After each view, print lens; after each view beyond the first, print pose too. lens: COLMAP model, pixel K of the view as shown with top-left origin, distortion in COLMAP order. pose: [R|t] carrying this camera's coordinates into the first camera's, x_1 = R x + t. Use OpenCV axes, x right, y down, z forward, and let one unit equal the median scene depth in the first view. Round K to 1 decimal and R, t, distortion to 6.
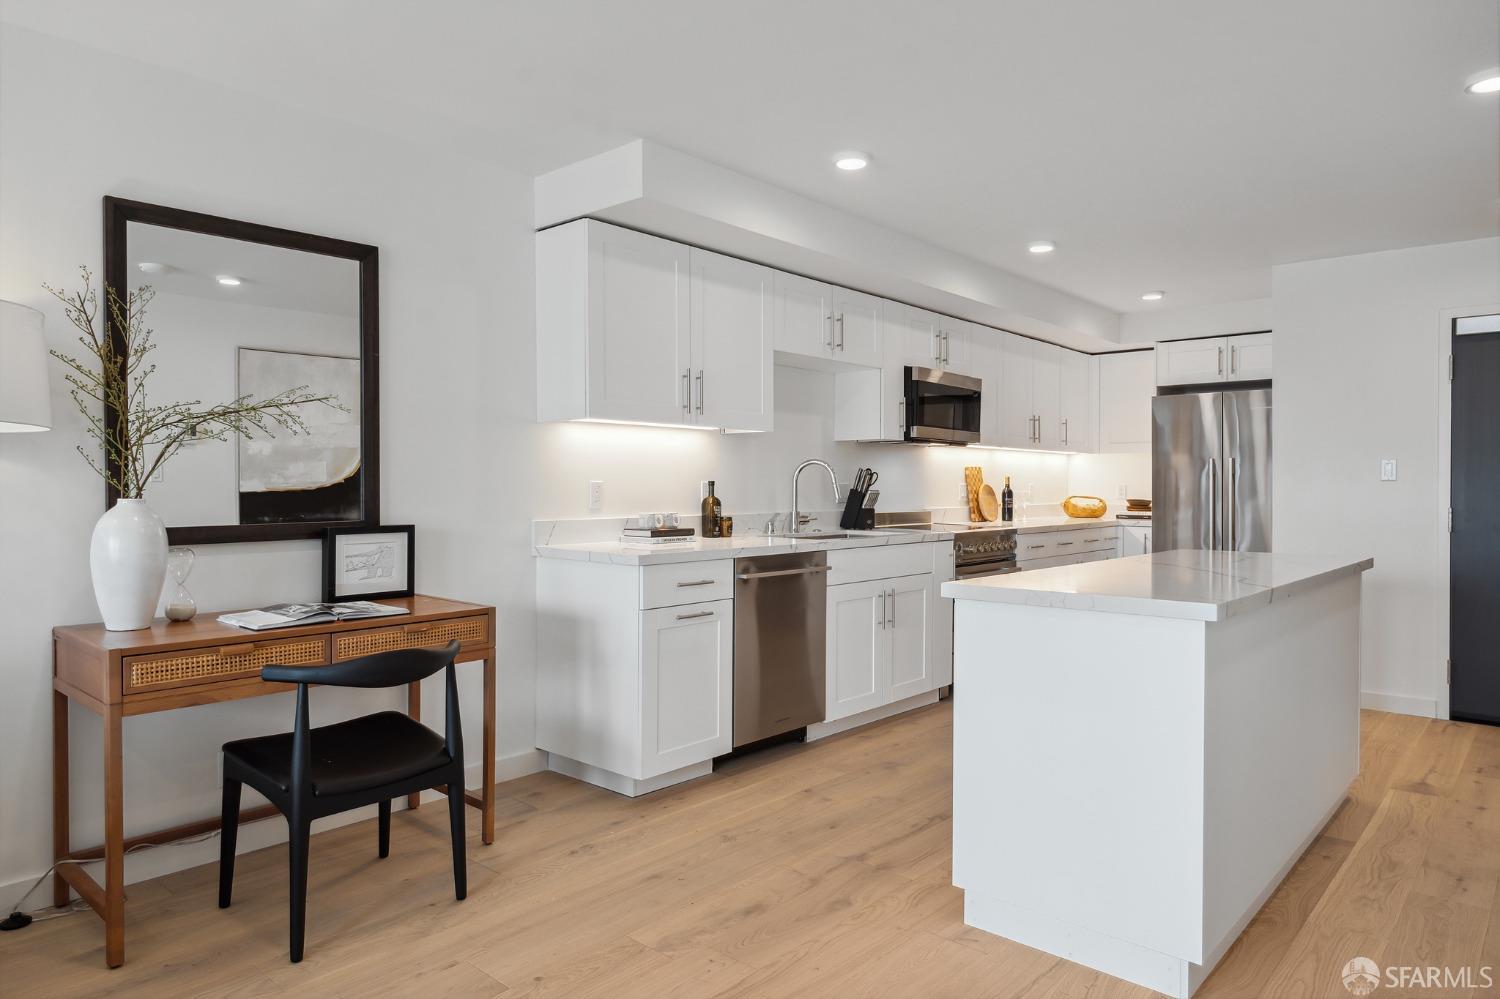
lens RADIAL K [[931.1, 0, 744.5], [0, 931.1, 493.5], [0, 0, 1]] dist [-0.000682, 0.000118]
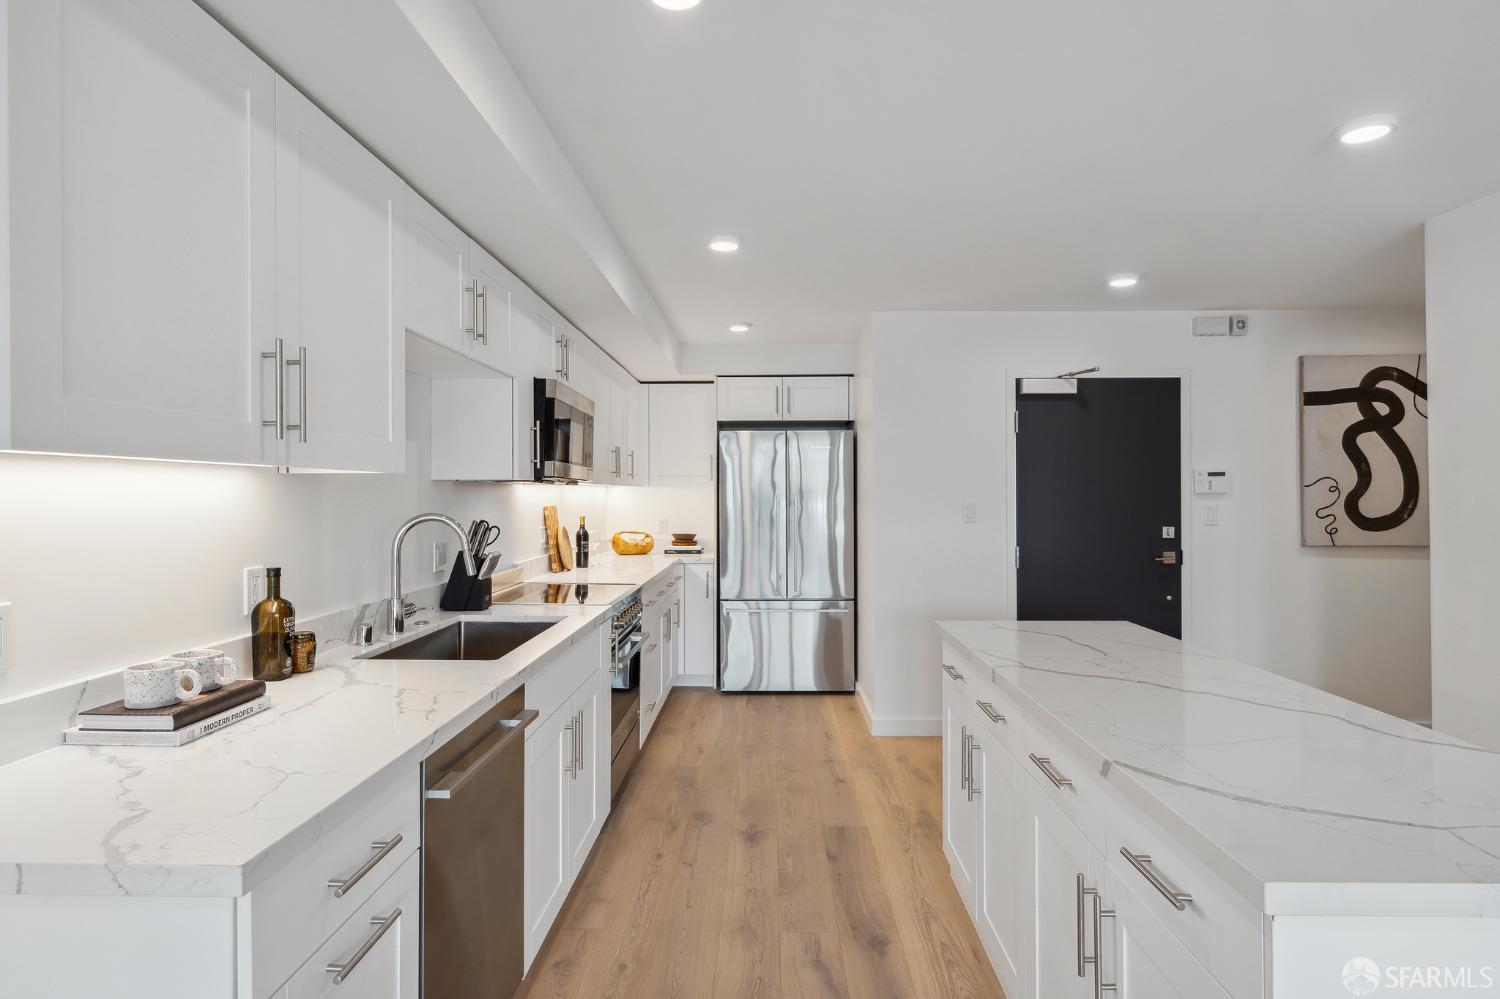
lens RADIAL K [[806.1, 0, 750.0], [0, 806.1, 499.5], [0, 0, 1]] dist [-0.003487, -0.001137]
pose [[0.764691, -0.008441, 0.644341, -0.113822], [0.010339, 0.999946, 0.000829, -0.046446], [-0.644314, 0.006028, 0.764738, 0.469390]]
